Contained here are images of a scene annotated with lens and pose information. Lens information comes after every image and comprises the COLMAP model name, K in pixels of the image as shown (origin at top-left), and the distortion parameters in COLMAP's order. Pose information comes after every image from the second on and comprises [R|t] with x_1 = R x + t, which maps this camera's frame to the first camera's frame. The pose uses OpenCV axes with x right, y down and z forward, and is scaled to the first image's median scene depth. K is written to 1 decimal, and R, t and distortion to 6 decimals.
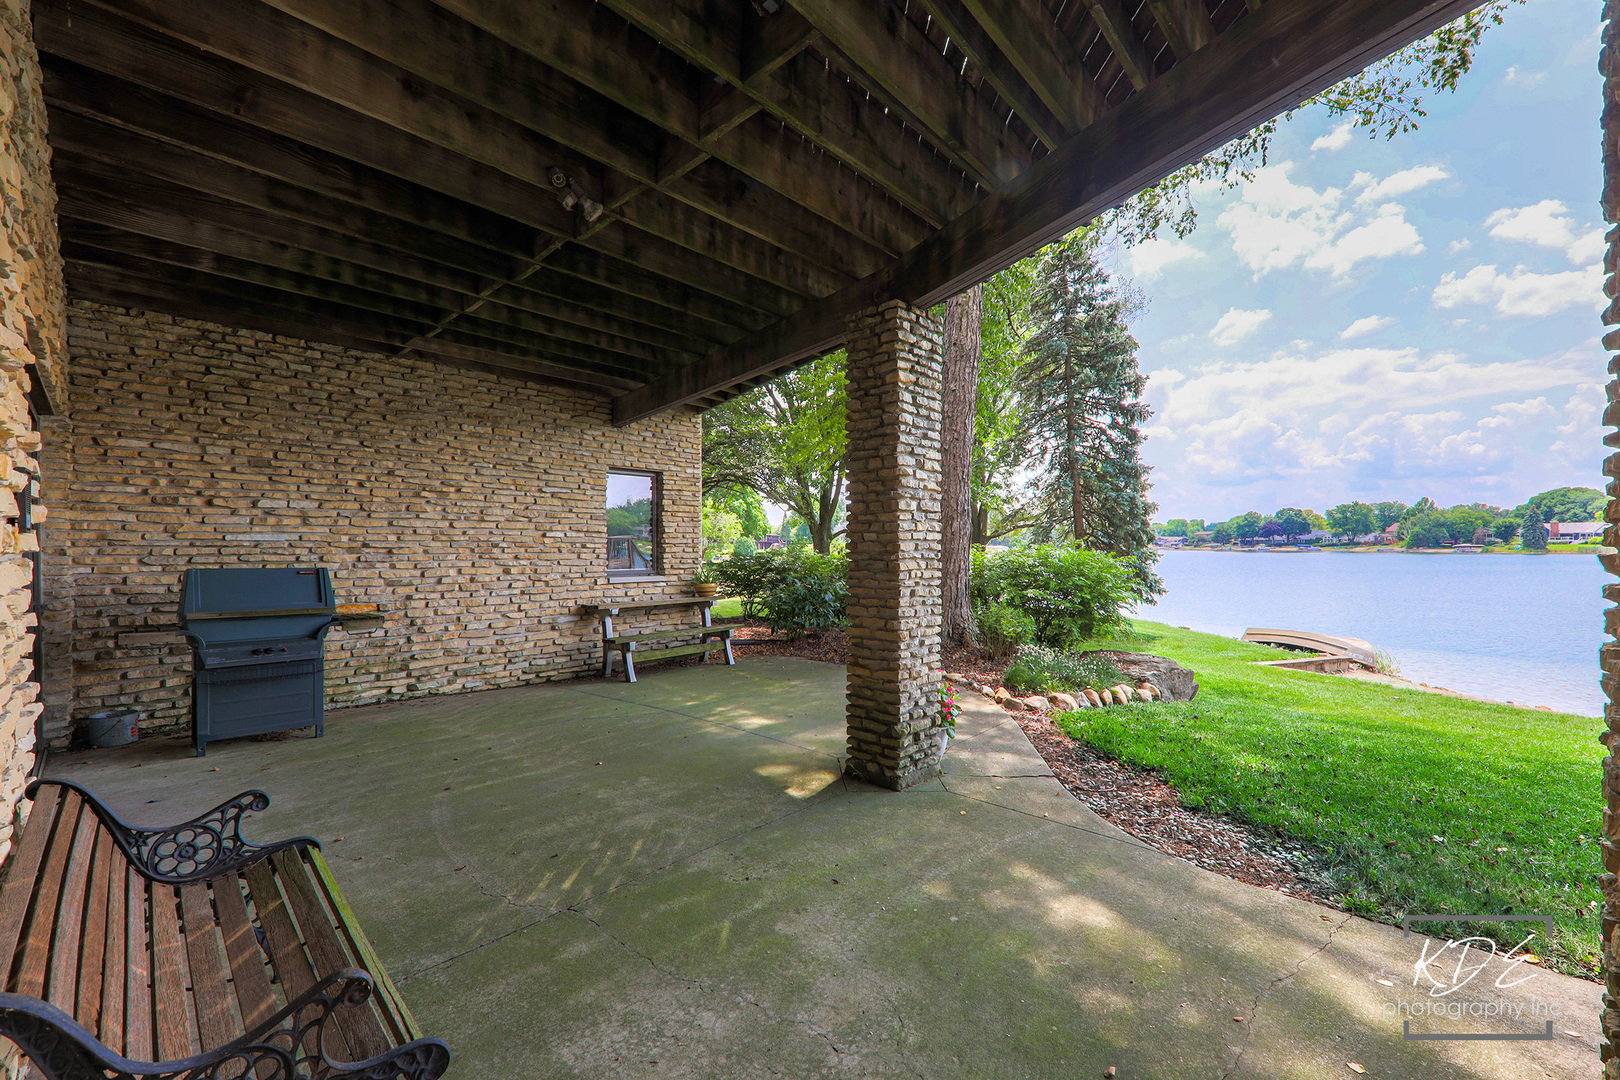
lens RADIAL K [[672.4, 0, 811.4], [0, 672.4, 550.9], [0, 0, 1]] dist [0.029046, 0.000060]
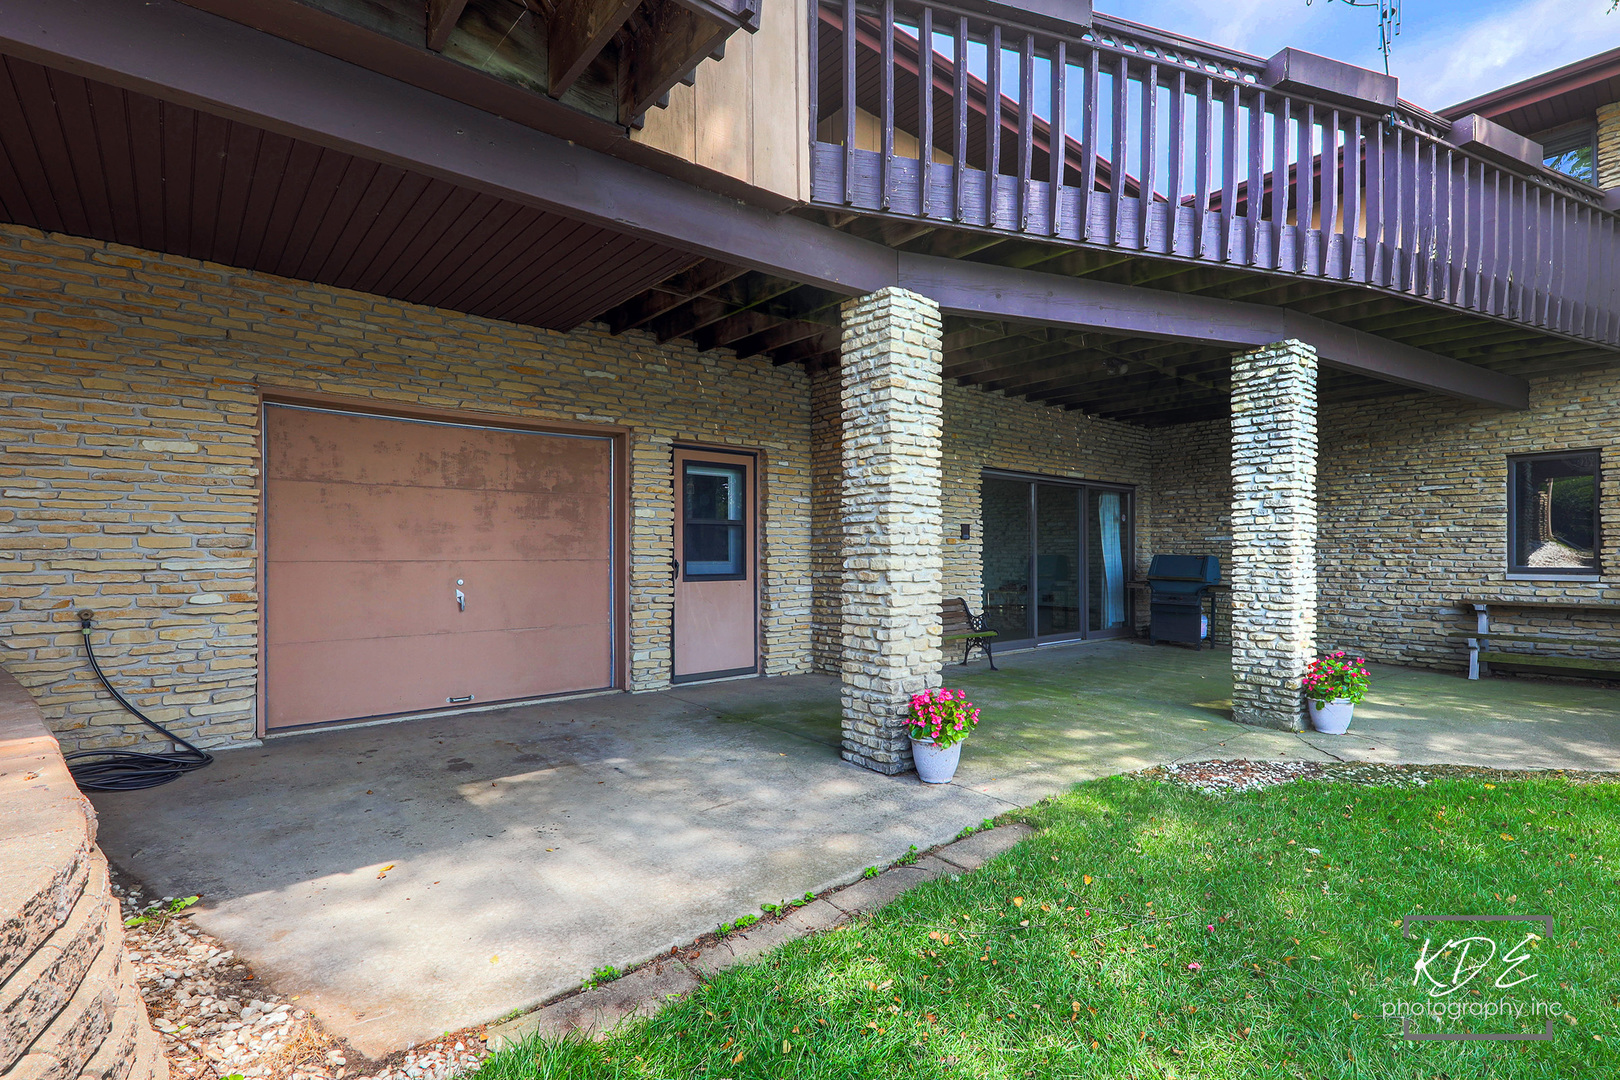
lens RADIAL K [[737.8, 0, 810.0], [0, 737.8, 540.0], [0, 0, 1]] dist [0.000074, 0.000004]
pose [[-0.164807, -0.016358, -0.986190, 0.958806], [-0.004191, 0.999865, -0.015884, 0.014650], [0.986317, 0.001515, -0.164854, 0.235527]]
